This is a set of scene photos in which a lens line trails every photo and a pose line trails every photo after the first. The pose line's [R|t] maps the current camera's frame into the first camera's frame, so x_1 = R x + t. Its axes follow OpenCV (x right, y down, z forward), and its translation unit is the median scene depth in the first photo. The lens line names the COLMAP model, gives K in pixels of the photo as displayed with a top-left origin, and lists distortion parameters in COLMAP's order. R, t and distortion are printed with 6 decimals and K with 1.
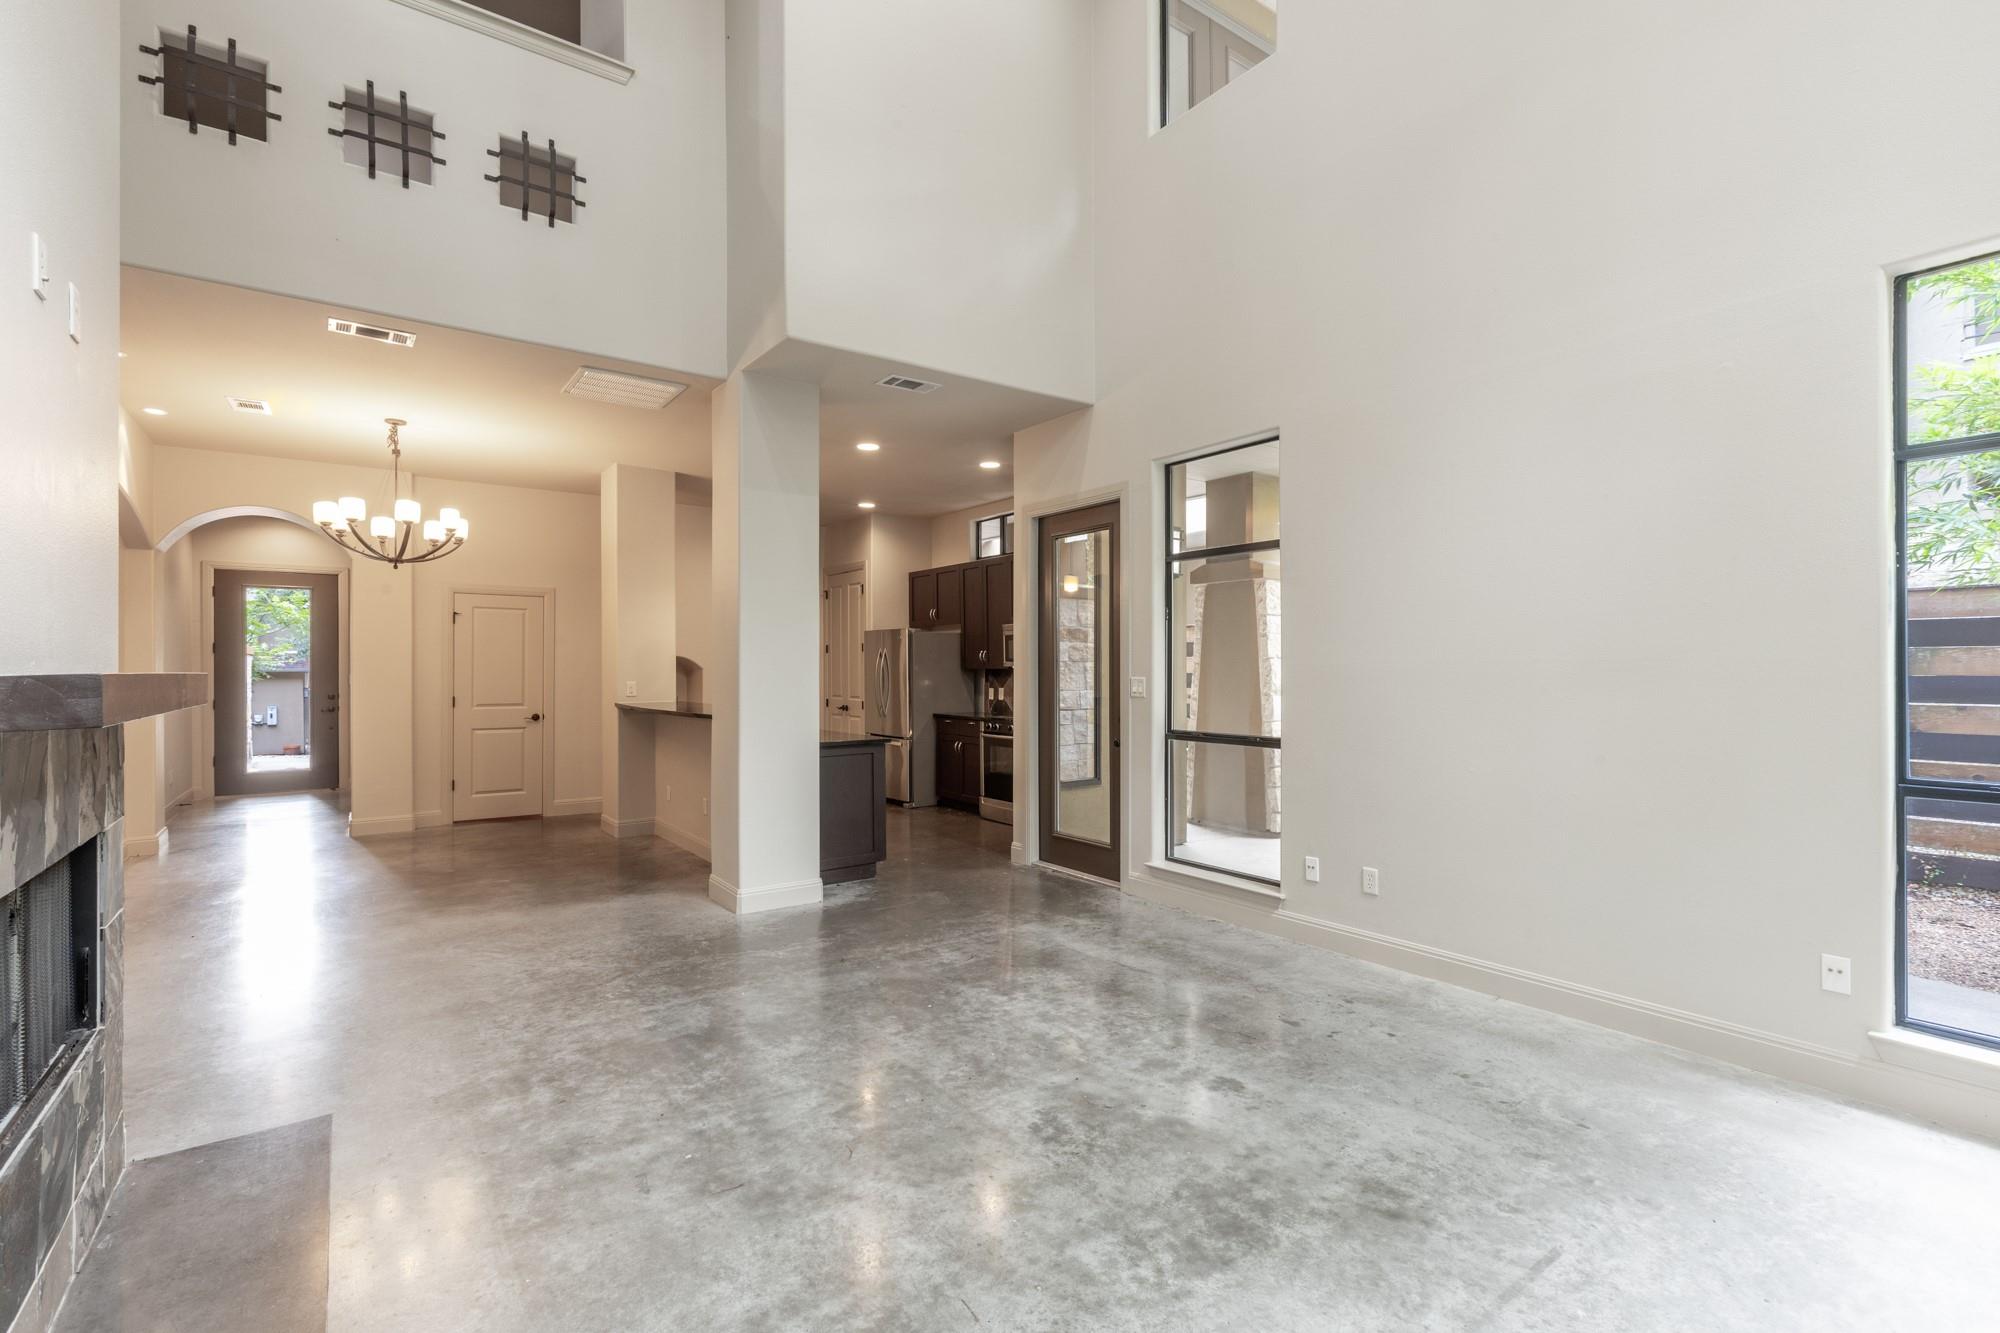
lens RADIAL K [[917.3, 0, 1014.2], [0, 917.3, 663.6], [0, 0, 1]] dist [0.000411, -0.001795]
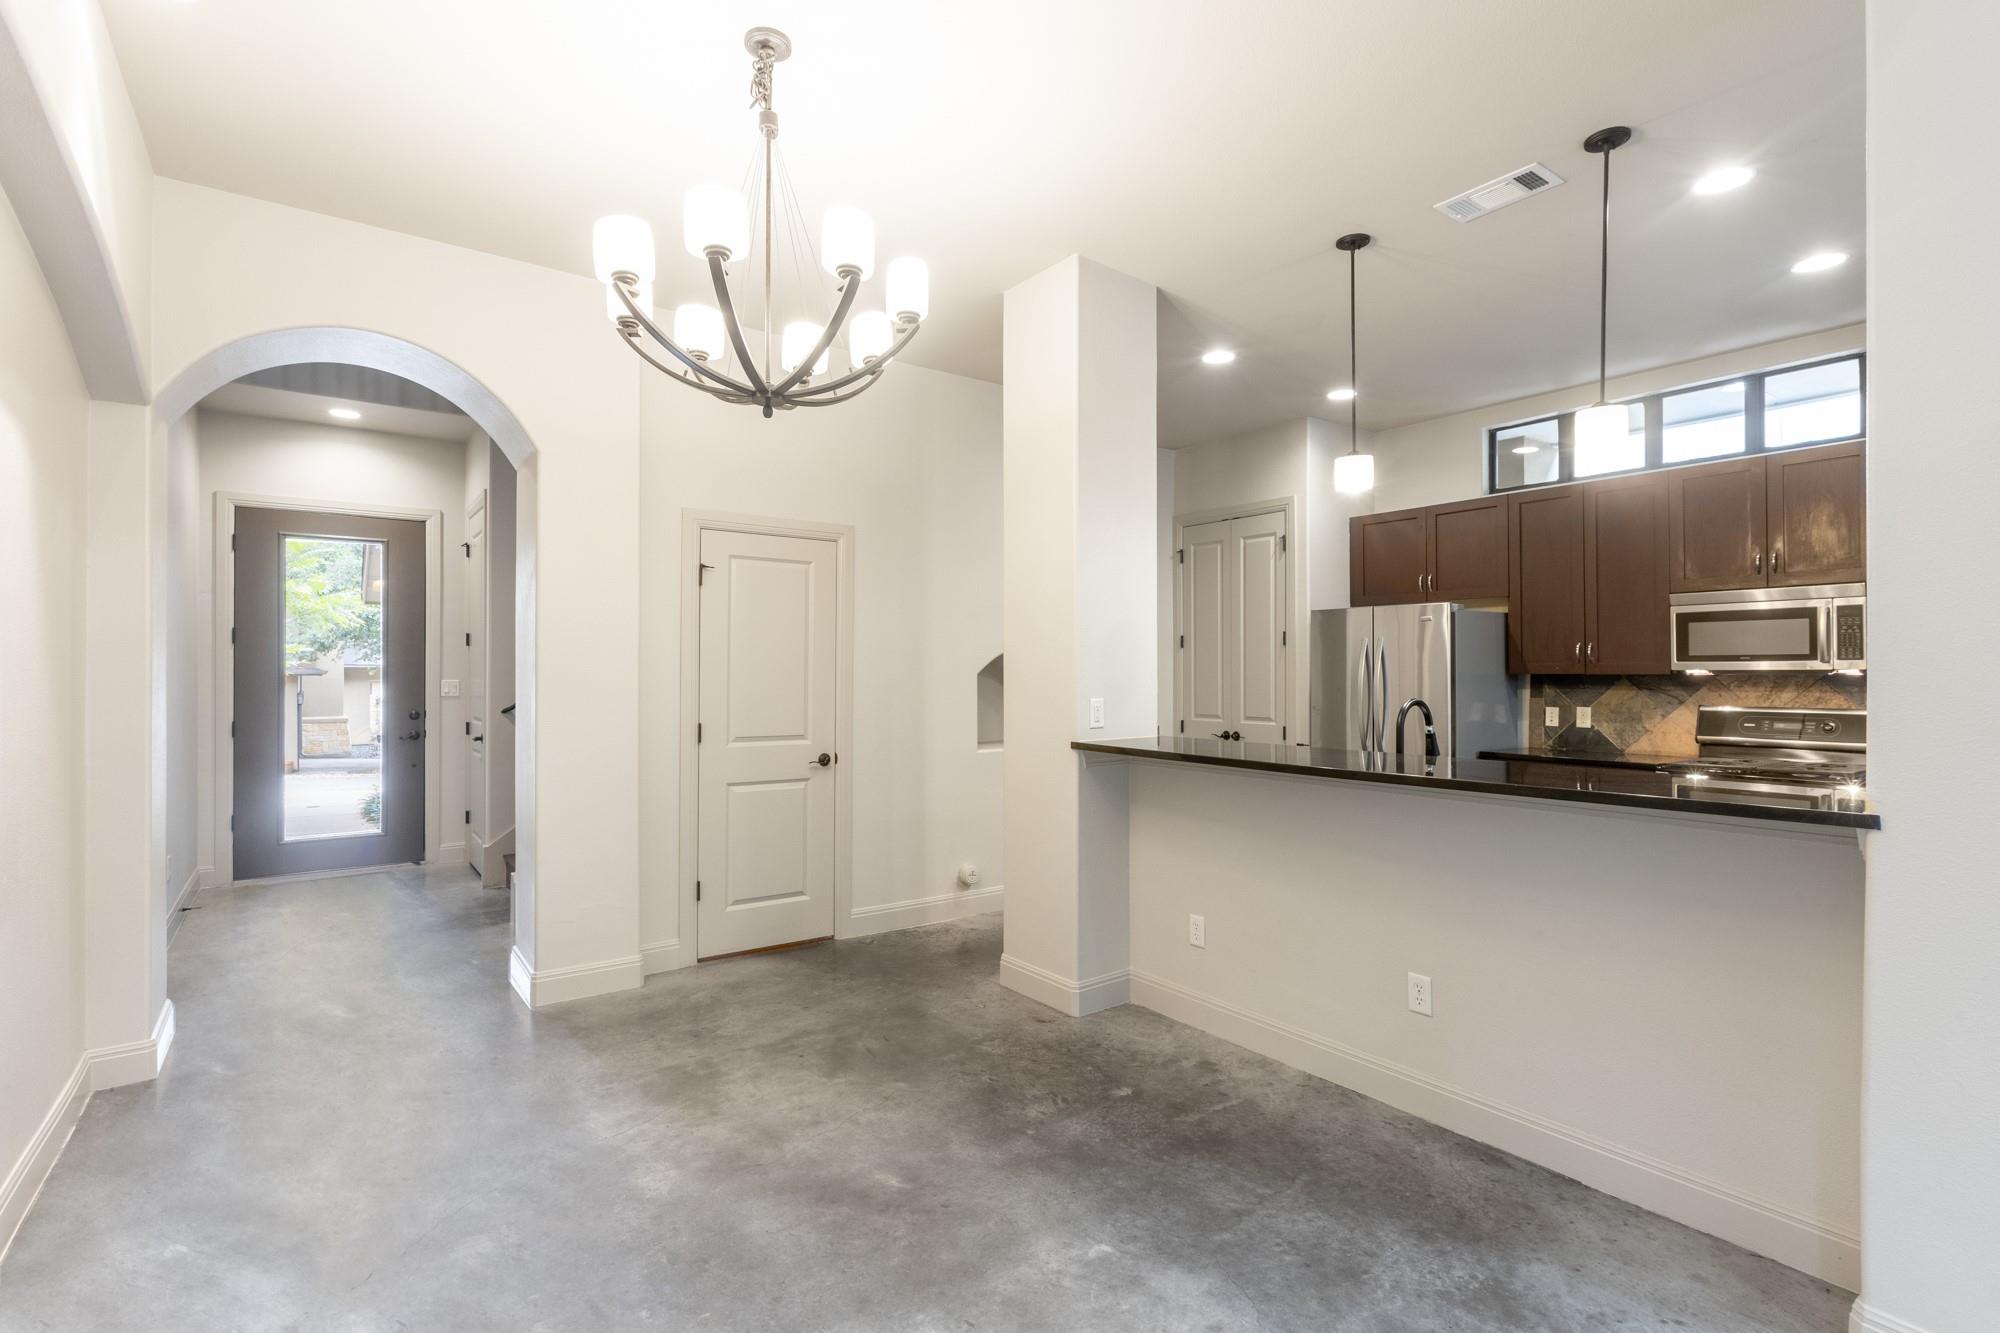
lens RADIAL K [[961.0, 0, 1005.1], [0, 961.0, 663.1], [0, 0, 1]] dist [-0.004211, 0.000690]
pose [[0.999953, 0.003082, -0.009172, -0.465867], [-0.003125, 0.999984, -0.004692, 0.003322], [0.009157, 0.004720, 0.999947, 0.483569]]
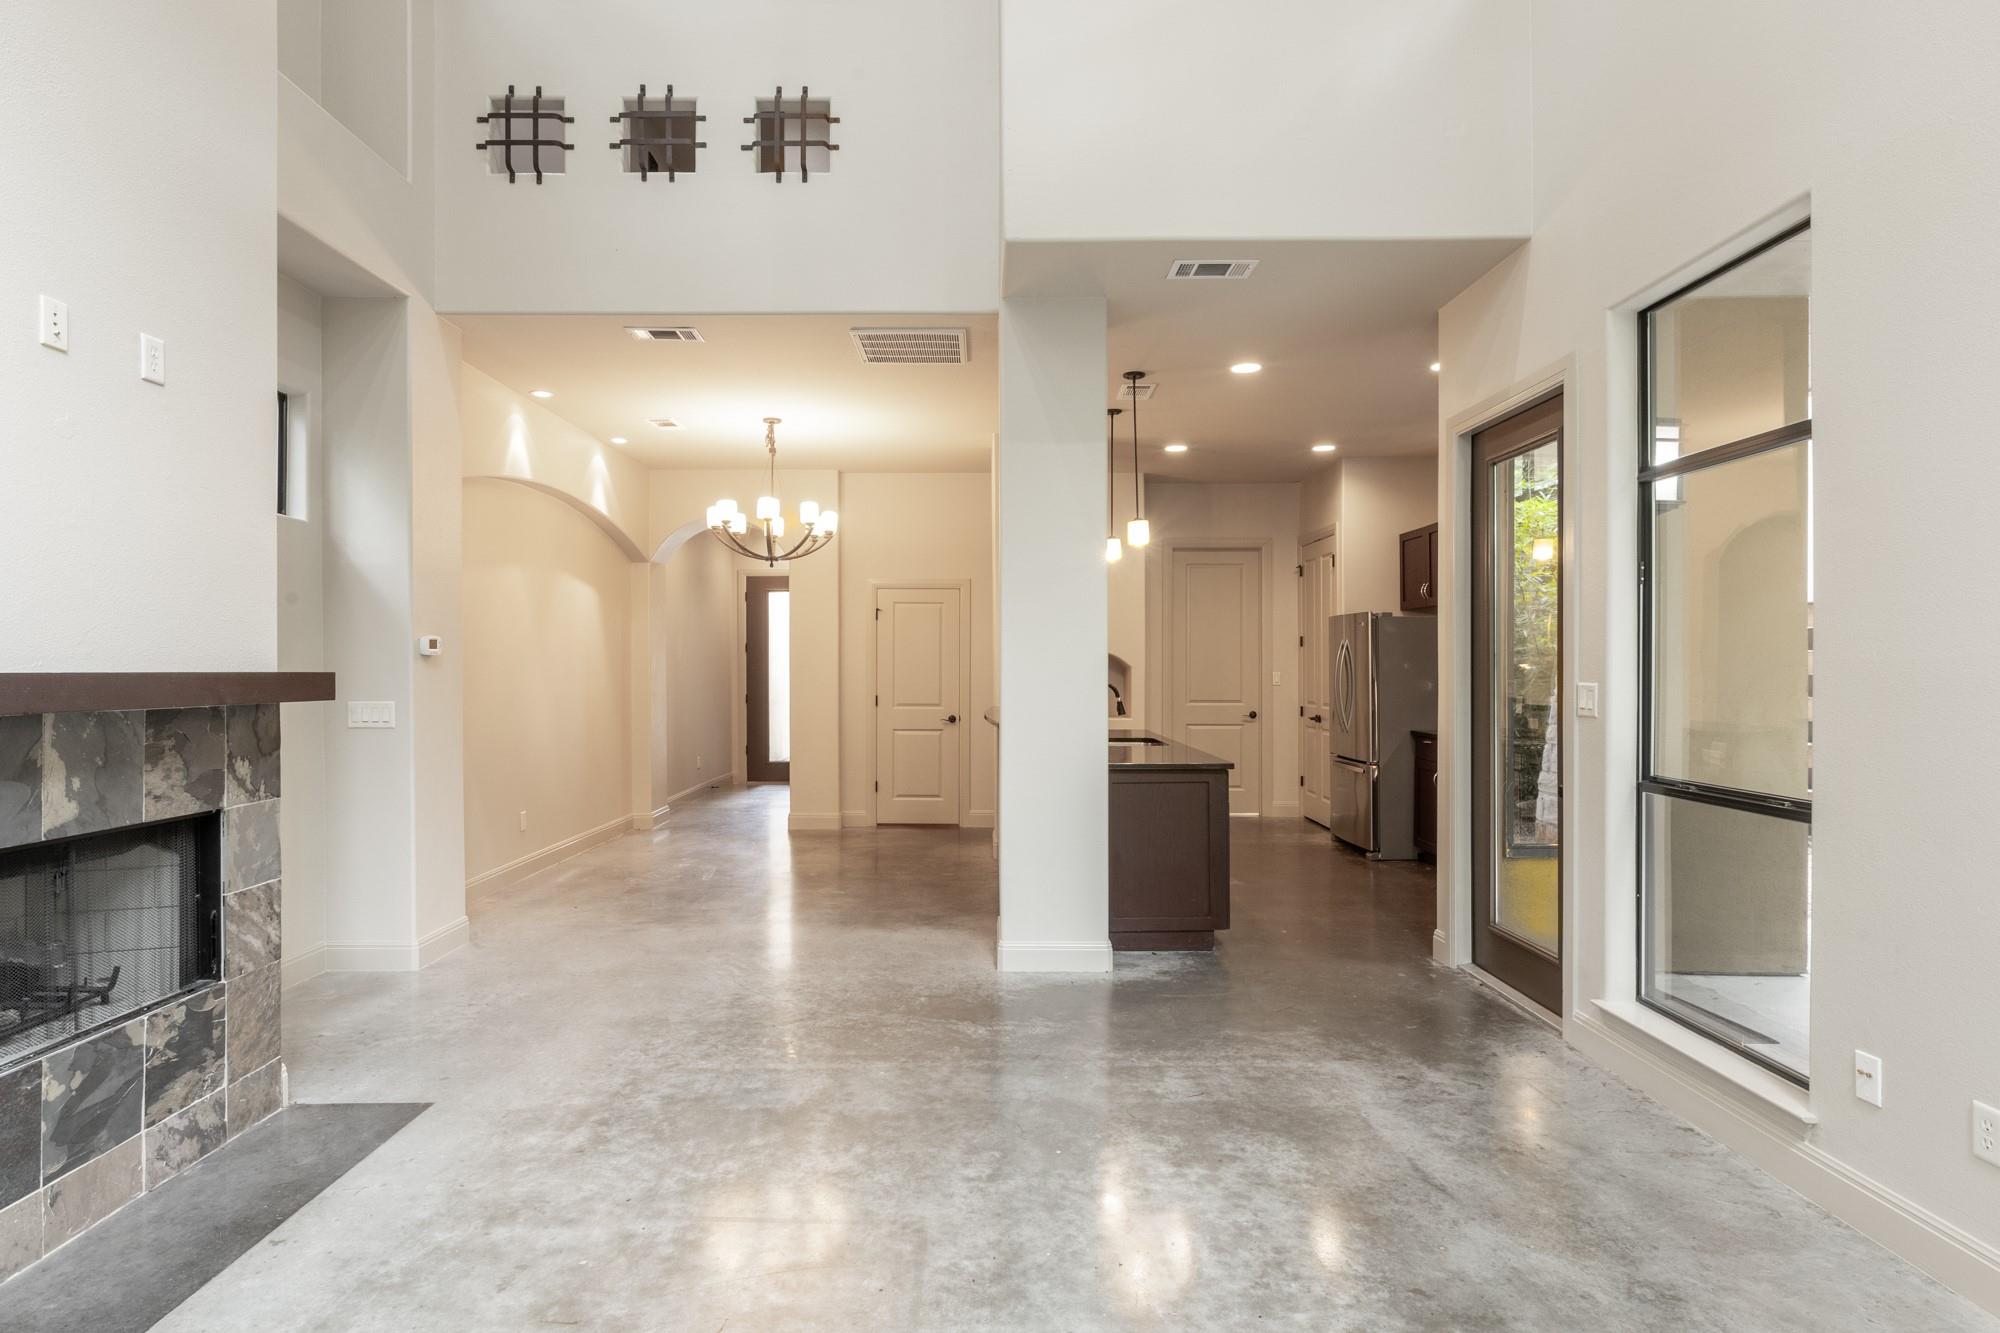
lens RADIAL K [[1080.4, 0, 968.3], [0, 1080.4, 678.0], [0, 0, 1]] dist [-0.005847, -0.001142]
pose [[0.796927, 0.007265, -0.604032, 0.175884], [0.003208, 0.999863, 0.016259, -0.001079], [0.604067, -0.014895, 0.796794, 0.155349]]
